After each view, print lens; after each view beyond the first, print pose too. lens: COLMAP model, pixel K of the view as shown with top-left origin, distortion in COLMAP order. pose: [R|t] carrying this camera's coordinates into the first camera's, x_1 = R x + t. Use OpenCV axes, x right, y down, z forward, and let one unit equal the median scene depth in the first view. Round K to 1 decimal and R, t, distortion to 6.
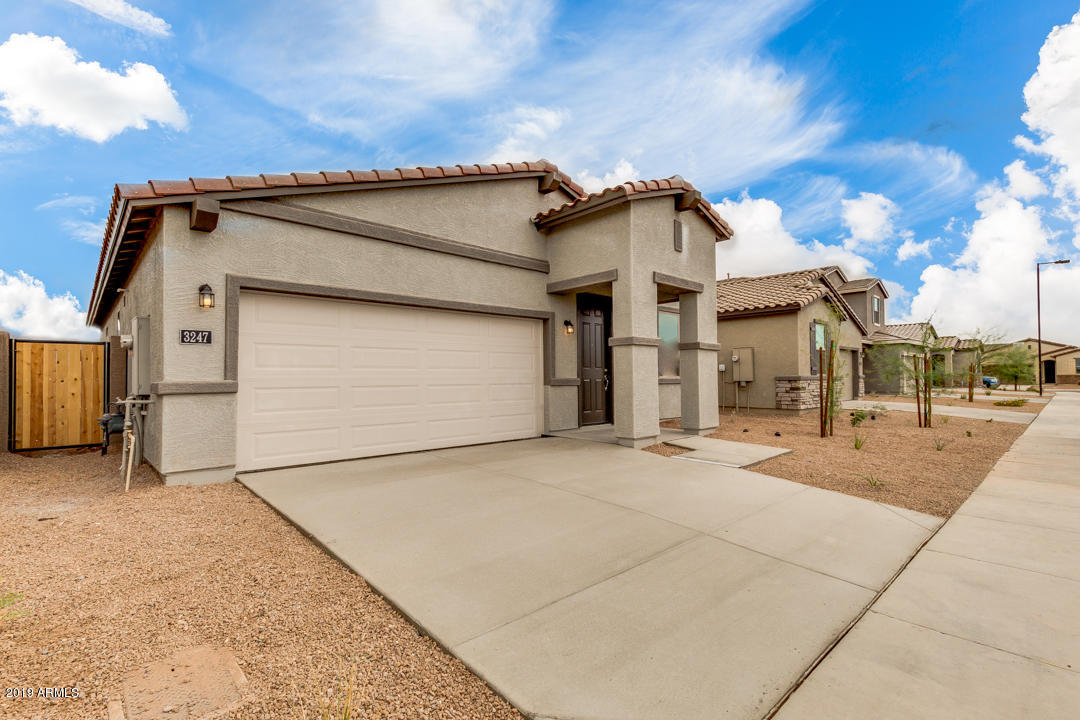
lens RADIAL K [[498.8, 0, 540.0], [0, 498.8, 360.0], [0, 0, 1]] dist [0.002320, -0.000284]
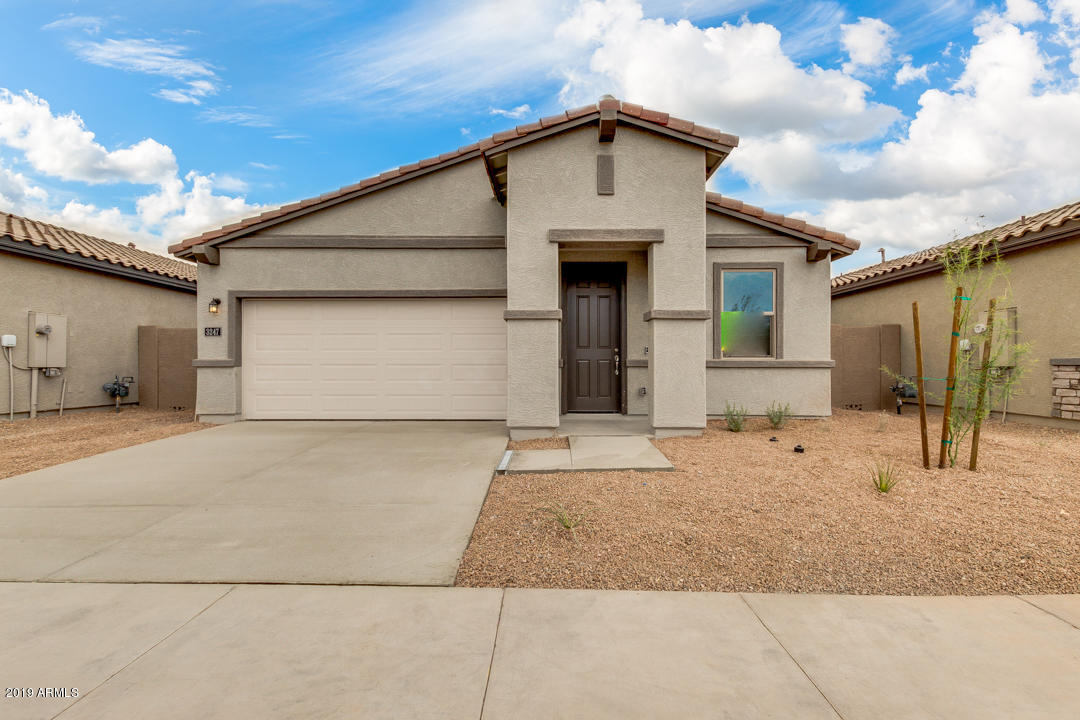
lens RADIAL K [[494.6, 0, 541.8], [0, 494.6, 364.2], [0, 0, 1]] dist [0.008141, -0.000705]
pose [[0.714594, 0.007376, -0.699501, 0.858645], [0.019998, 0.999320, 0.030968, 0.021713], [0.699254, -0.036118, 0.713960, 0.429594]]
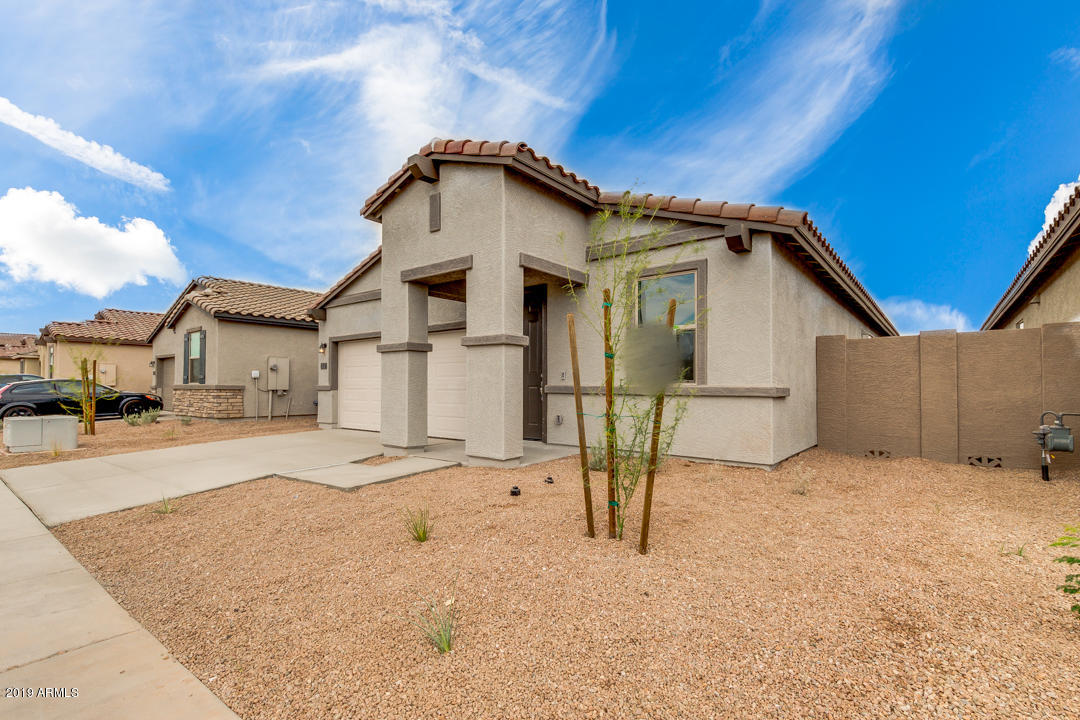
lens RADIAL K [[498.8, 0, 539.3], [0, 498.8, 378.9], [0, 0, 1]] dist [0.001927, 0.000054]
pose [[0.141342, -0.004659, -0.989950, 1.281239], [0.034910, 0.999390, 0.000281, 0.034614], [0.989345, -0.034599, 0.141418, 1.205176]]
